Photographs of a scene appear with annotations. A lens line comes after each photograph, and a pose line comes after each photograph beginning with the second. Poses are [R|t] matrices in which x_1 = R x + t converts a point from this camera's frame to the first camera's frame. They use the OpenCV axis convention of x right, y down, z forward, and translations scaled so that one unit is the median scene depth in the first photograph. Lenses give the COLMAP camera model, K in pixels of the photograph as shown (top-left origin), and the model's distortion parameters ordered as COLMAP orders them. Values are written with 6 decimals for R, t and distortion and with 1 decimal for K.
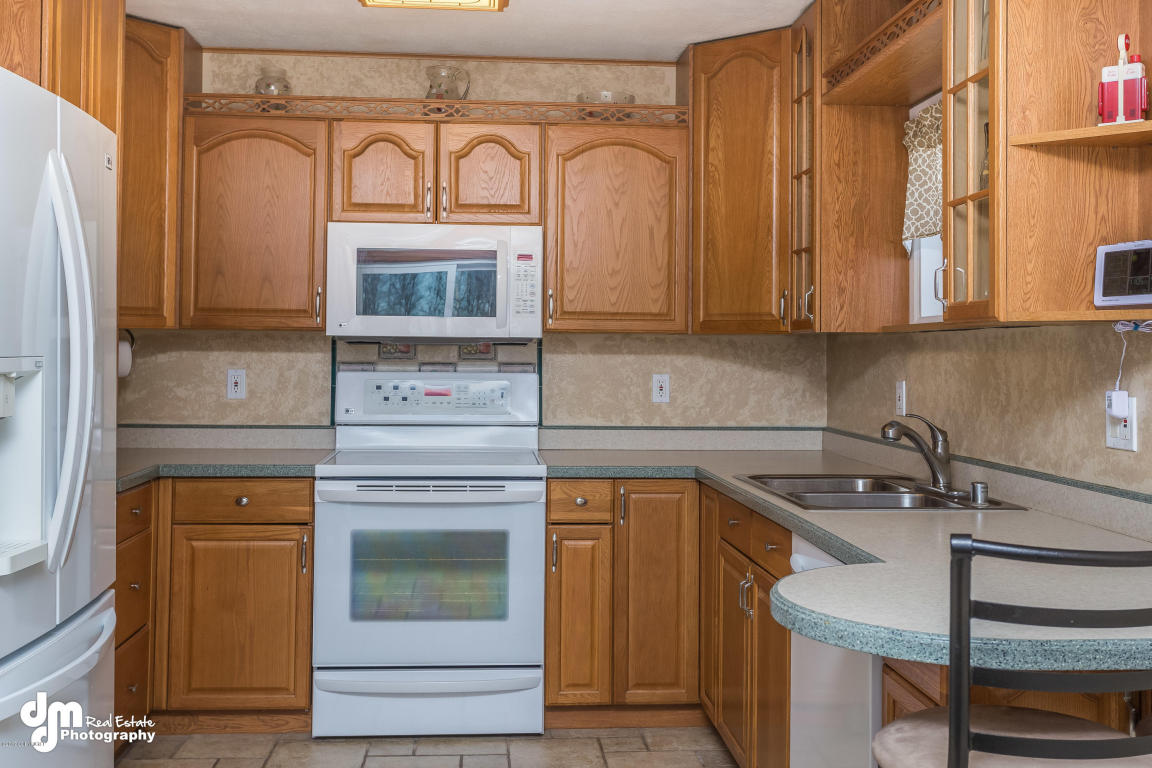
lens RADIAL K [[1188.2, 0, 569.9], [0, 1188.2, 326.0], [0, 0, 1]] dist [0.005402, 0.000000]
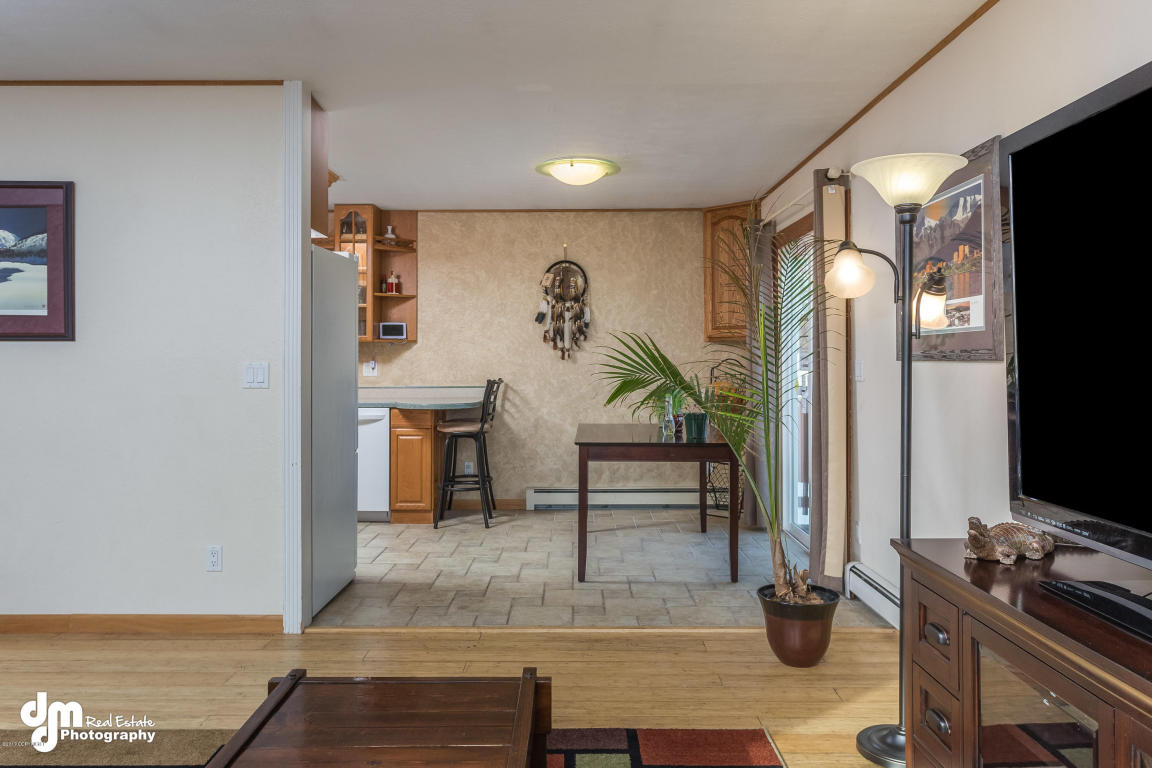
lens RADIAL K [[881.9, 0, 577.8], [0, 881.9, 375.9], [0, 0, 1]] dist [0.001897, 0.000529]
pose [[0.073076, -0.020511, 0.997115, -1.473384], [-0.021995, 0.999512, 0.022173, 0.017407], [-0.997084, -0.023552, 0.072590, 0.093953]]
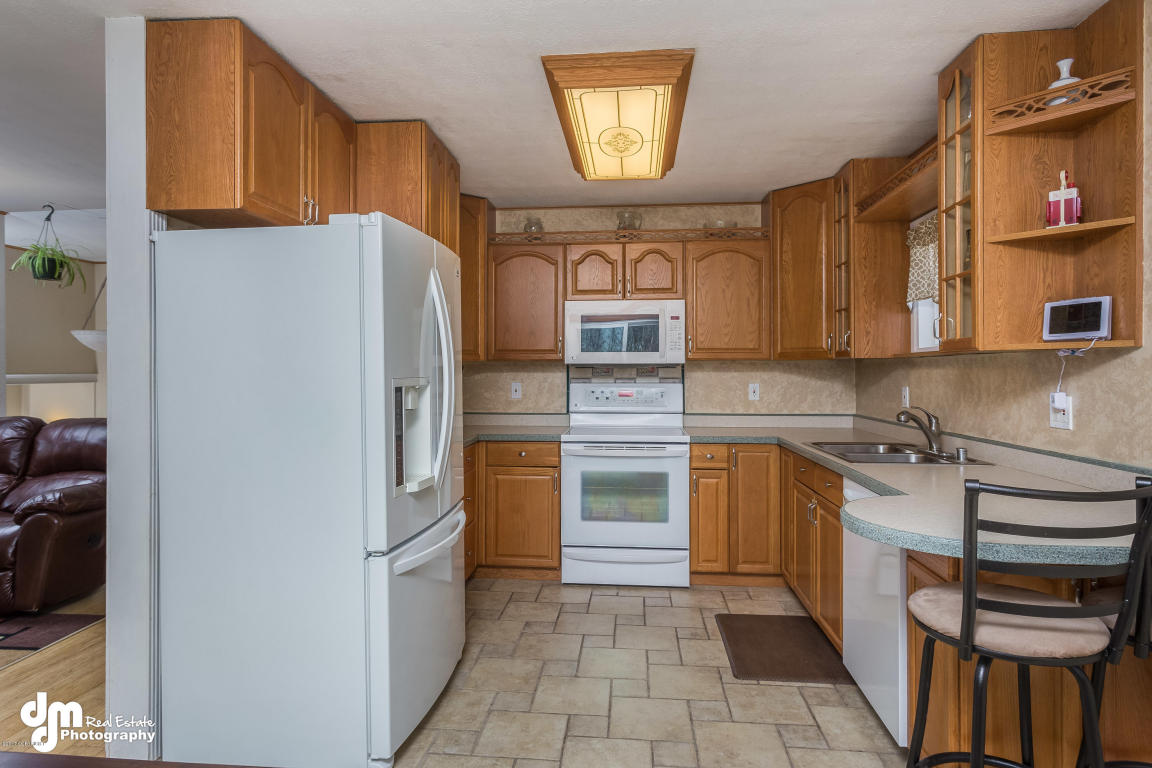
lens RADIAL K [[670.5, 0, 568.2], [0, 670.5, 368.0], [0, 0, 1]] dist [-0.000534, 0.006608]
pose [[0.984581, -0.011083, -0.174575, -0.022603], [0.014070, 0.999775, 0.015880, -0.001575], [0.174360, -0.018091, 0.984516, -0.008080]]
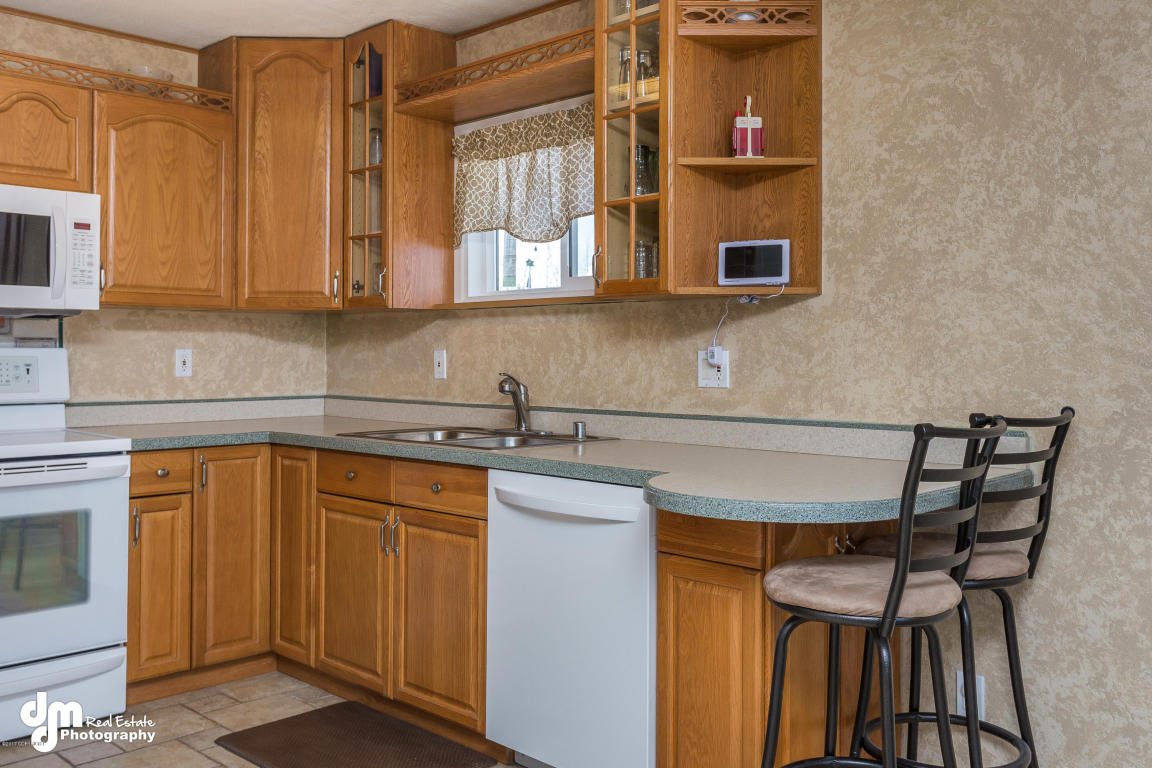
lens RADIAL K [[1031.5, 0, 576.3], [0, 1031.5, 332.8], [0, 0, 1]] dist [0.001735, -0.001235]
pose [[0.754588, 0.004561, 0.656183, -0.303591], [-0.009933, 0.999941, 0.004473, 0.022380], [-0.656123, -0.009893, 0.754589, 0.117101]]
